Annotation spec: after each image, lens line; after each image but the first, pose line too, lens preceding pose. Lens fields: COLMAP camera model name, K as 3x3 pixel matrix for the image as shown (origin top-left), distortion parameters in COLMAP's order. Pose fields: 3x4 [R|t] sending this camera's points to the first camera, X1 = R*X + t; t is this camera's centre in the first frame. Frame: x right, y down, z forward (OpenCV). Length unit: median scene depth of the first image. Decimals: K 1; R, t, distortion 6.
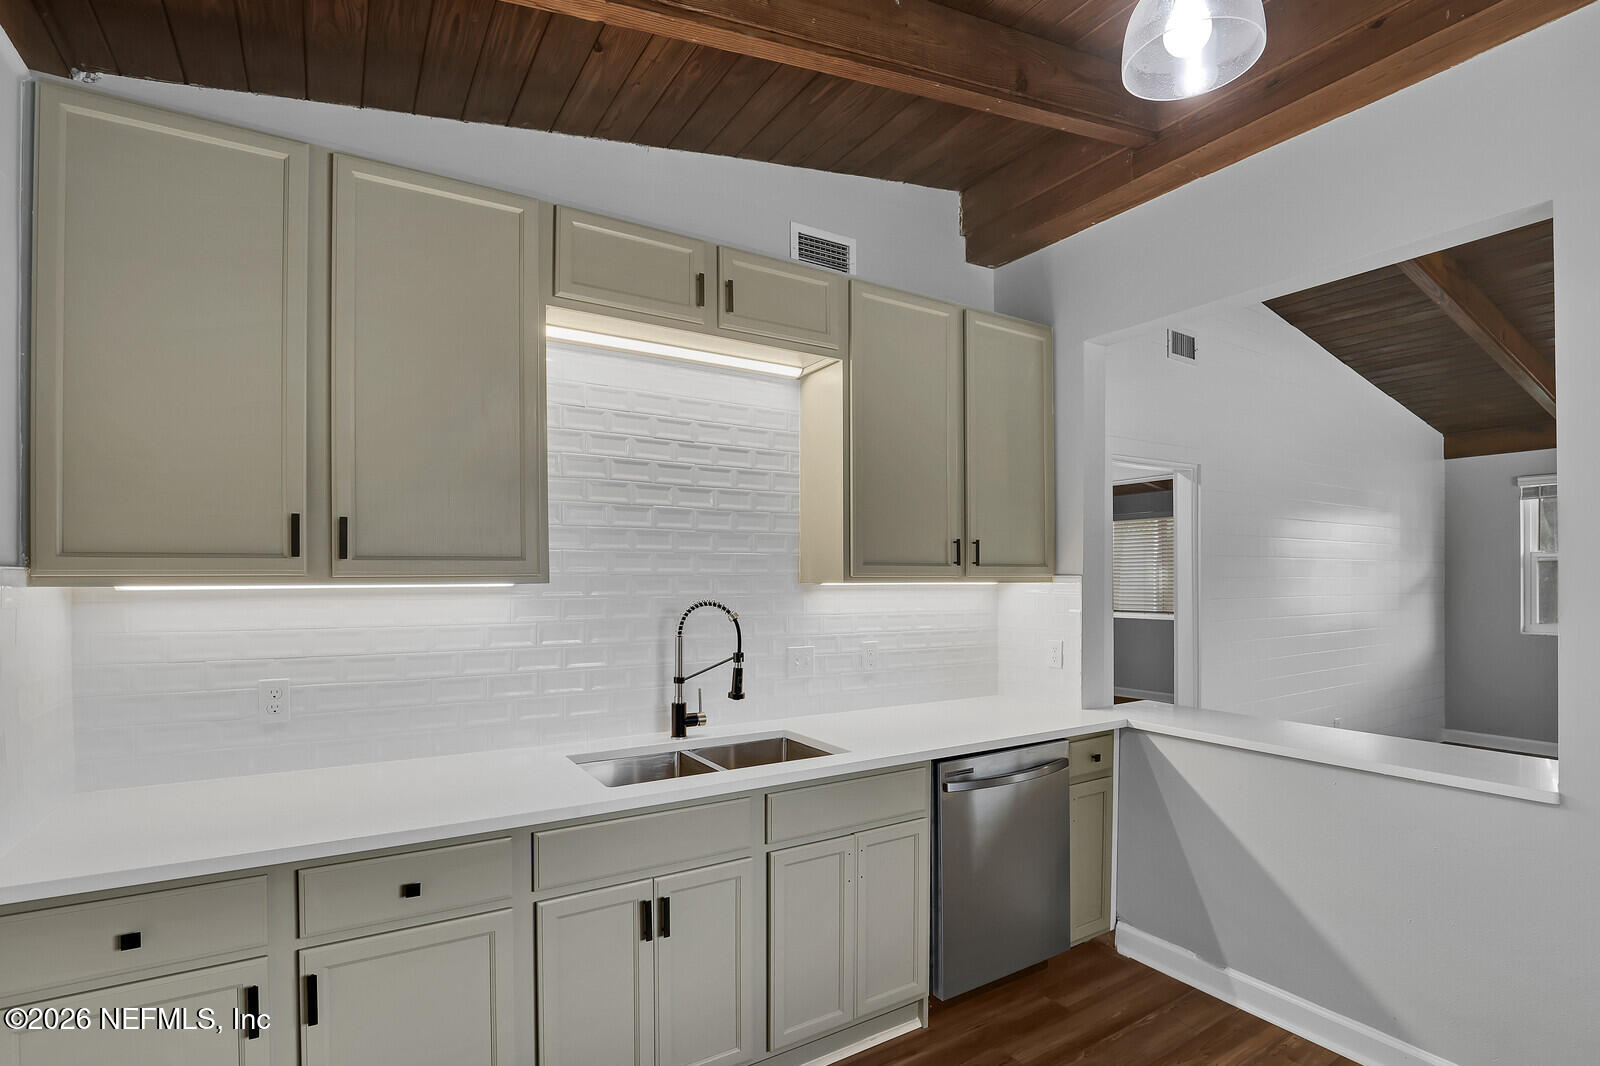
lens RADIAL K [[772.4, 0, 800.6], [0, 772.4, 571.7], [0, 0, 1]] dist [-0.004672, -0.000761]
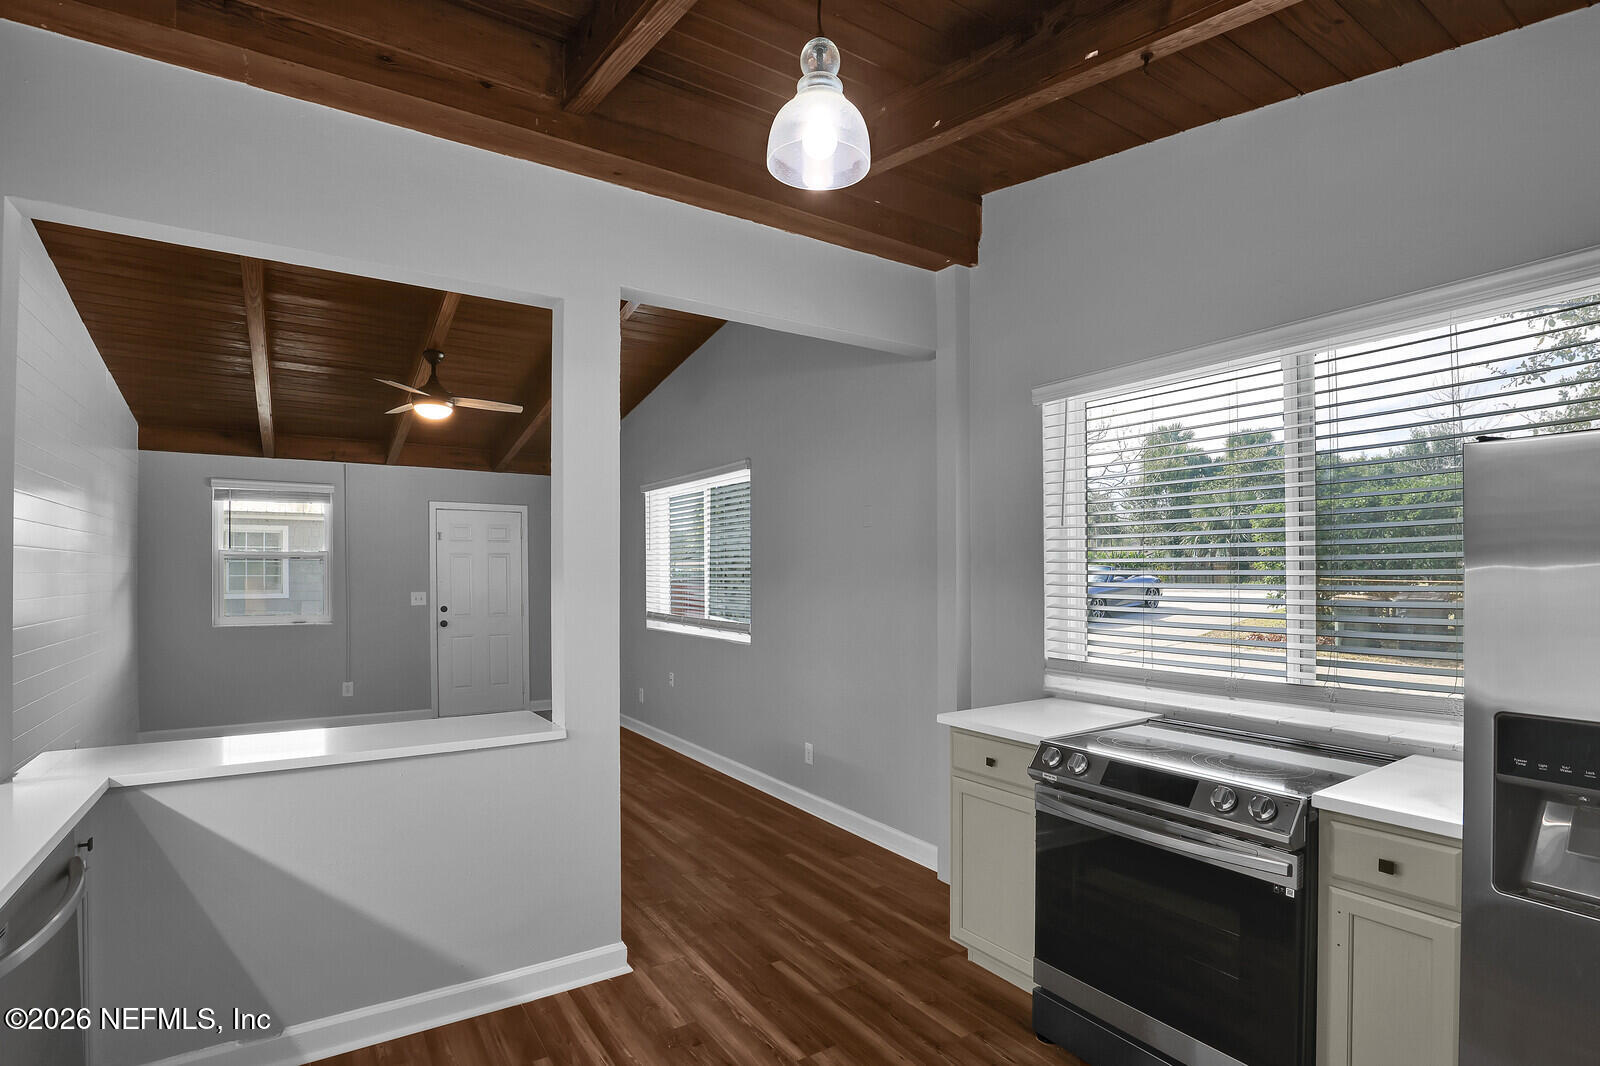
lens RADIAL K [[772.4, 0, 814.5], [0, 772.4, 561.9], [0, 0, 1]] dist [-0.004672, -0.000761]
pose [[-0.001488, 0.014092, 0.999900, -0.287733], [-0.006784, 0.999878, -0.014102, 0.003153], [-0.999976, -0.006804, -0.001392, 0.391273]]
